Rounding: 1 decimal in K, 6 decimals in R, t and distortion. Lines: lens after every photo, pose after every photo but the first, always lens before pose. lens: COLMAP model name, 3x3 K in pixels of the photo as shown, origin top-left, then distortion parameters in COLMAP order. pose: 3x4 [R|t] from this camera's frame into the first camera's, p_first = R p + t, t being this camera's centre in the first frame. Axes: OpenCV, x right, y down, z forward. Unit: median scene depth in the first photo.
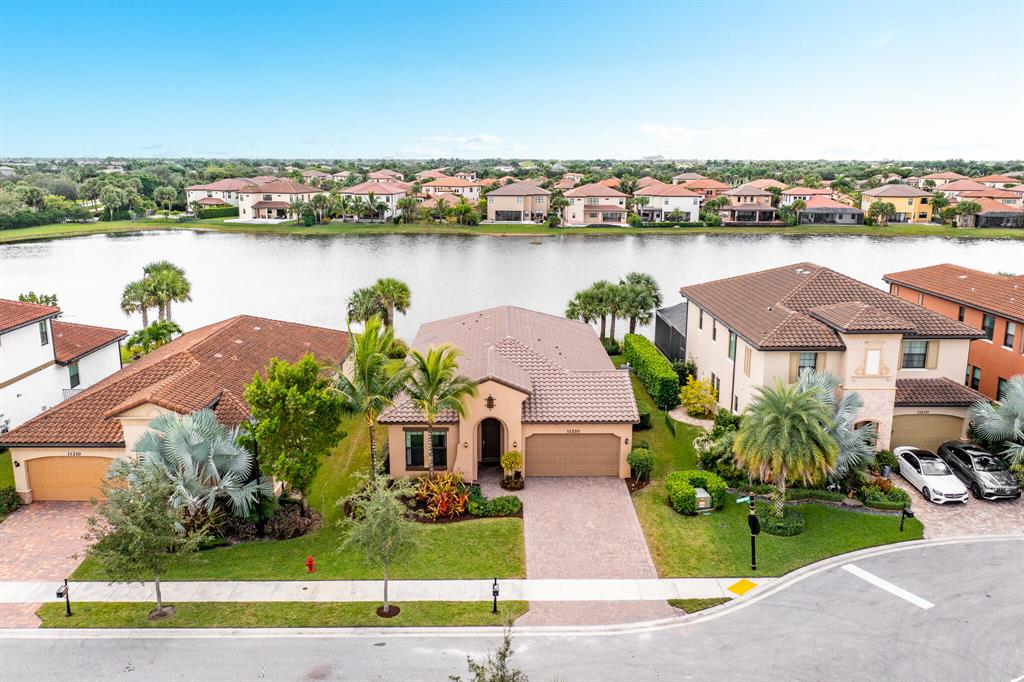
lens RADIAL K [[807.0, 0, 512.0], [0, 807.0, 341.0], [0, 0, 1]] dist [-0.018398, 0.003077]
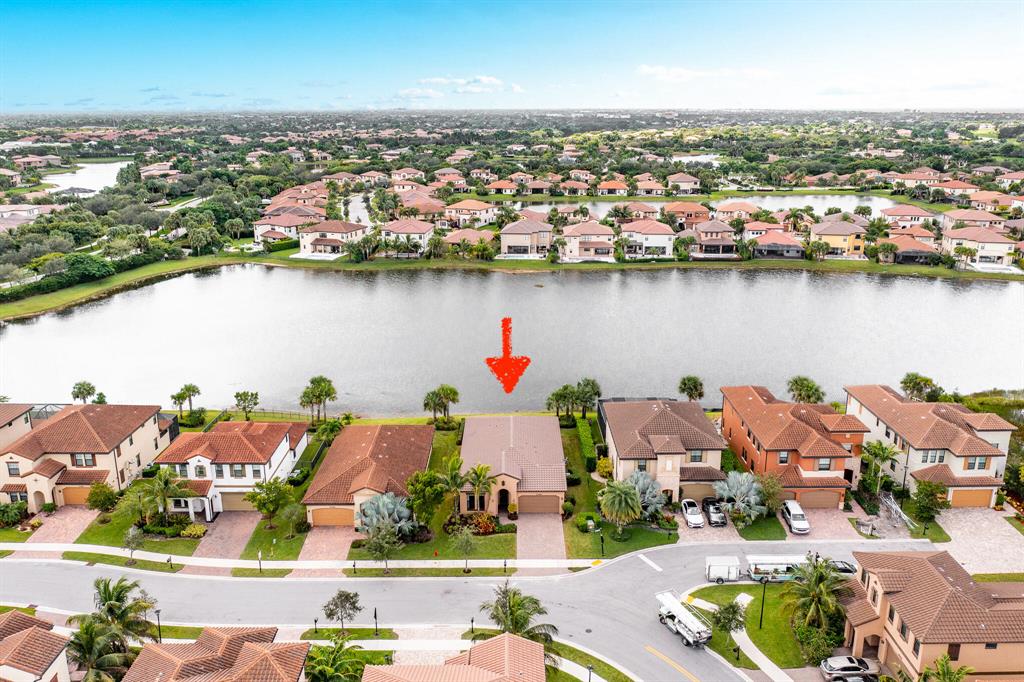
lens RADIAL K [[807.0, 0, 512.0], [0, 807.0, 341.0], [0, 0, 1]] dist [-0.018398, 0.003077]
pose [[0.999850, -0.001887, -0.017188, 0.038970], [0.002838, 0.998456, 0.055467, -0.459825], [0.017057, -0.055508, 0.998313, -1.301097]]
